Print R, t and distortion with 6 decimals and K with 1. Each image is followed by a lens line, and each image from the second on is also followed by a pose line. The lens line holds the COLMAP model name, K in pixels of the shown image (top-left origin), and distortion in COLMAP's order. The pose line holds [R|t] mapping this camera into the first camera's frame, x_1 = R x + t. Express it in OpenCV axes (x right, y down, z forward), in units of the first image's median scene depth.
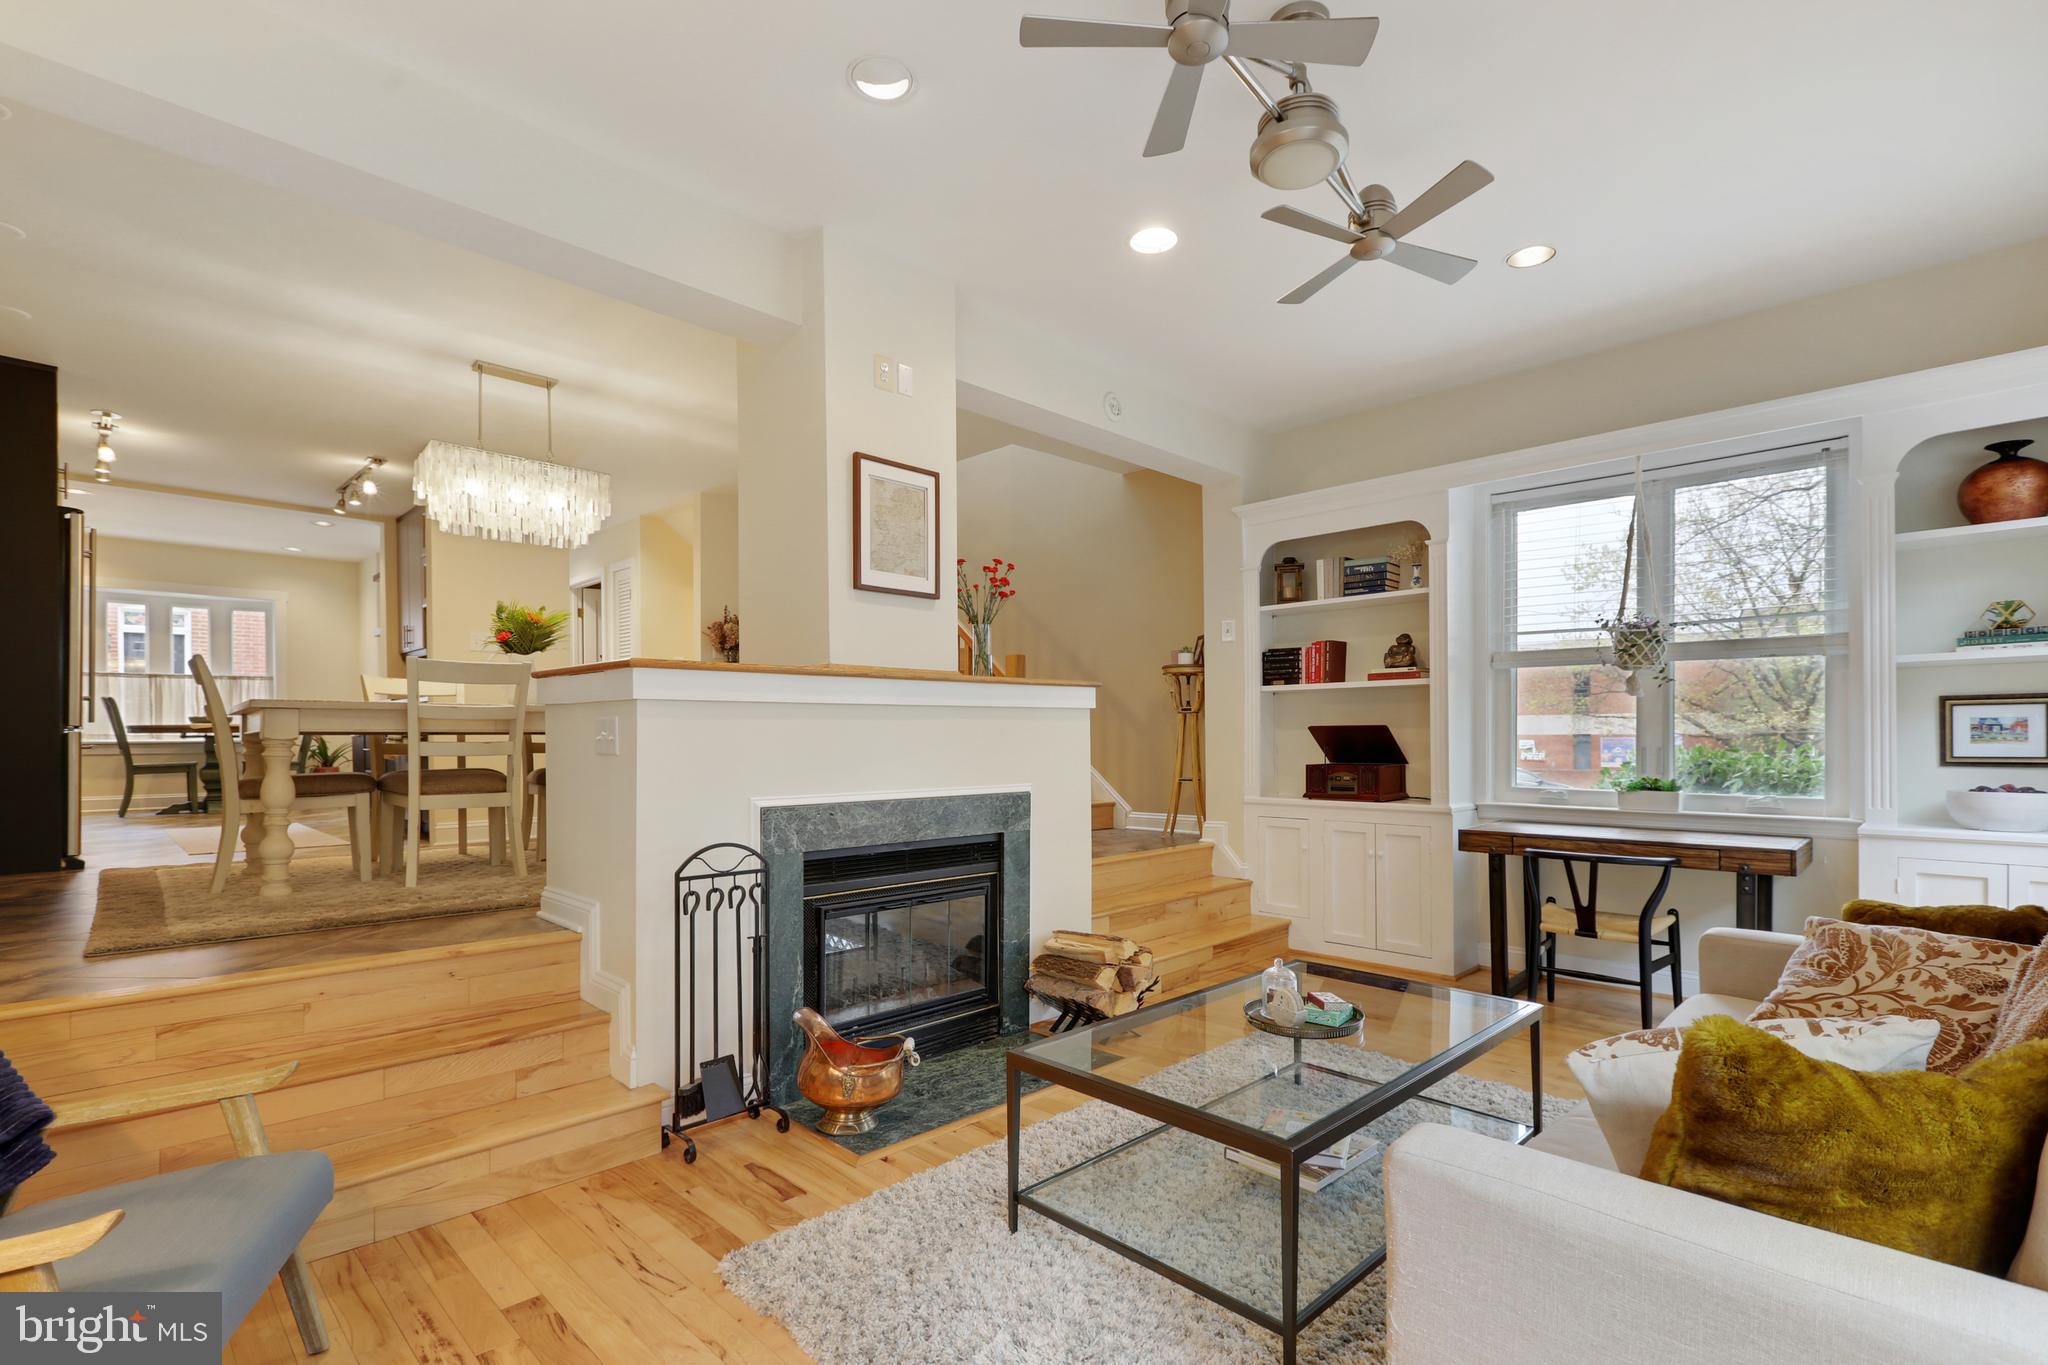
lens RADIAL K [[1006.7, 0, 987.3], [0, 1006.7, 729.2], [0, 0, 1]] dist [-0.009441, 0.000954]
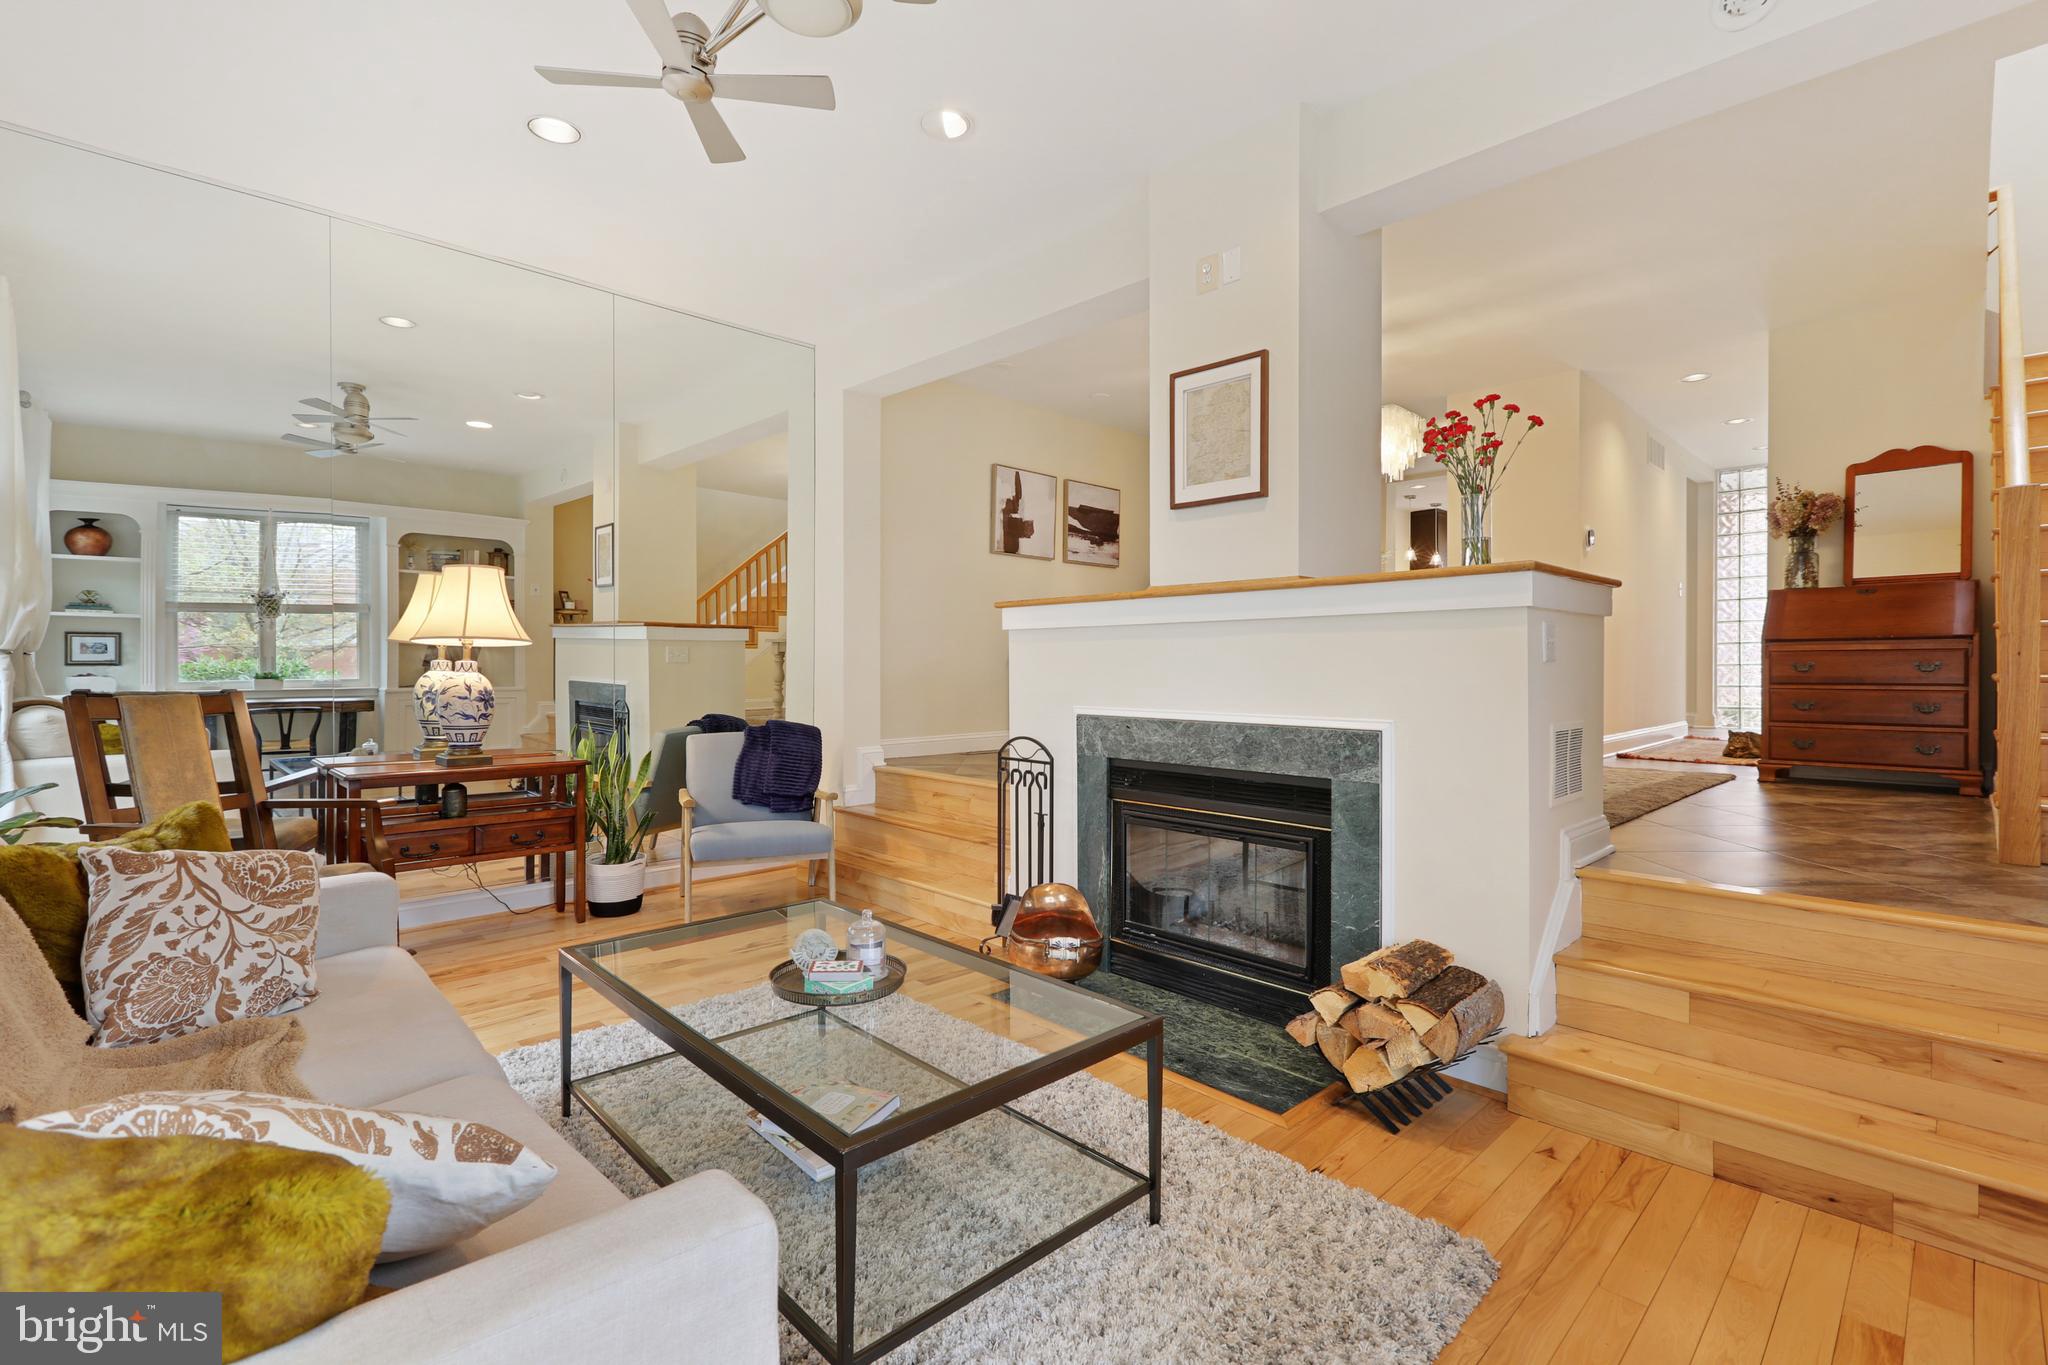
lens RADIAL K [[929.4, 0, 1024.6], [0, 929.4, 673.9], [0, 0, 1]] dist [0.003311, 0.000116]
pose [[-0.018064, 0.012831, -0.999754, 0.799819], [0.005165, 0.999906, 0.012740, 0.013091], [0.999823, -0.004934, -0.018129, 0.854700]]
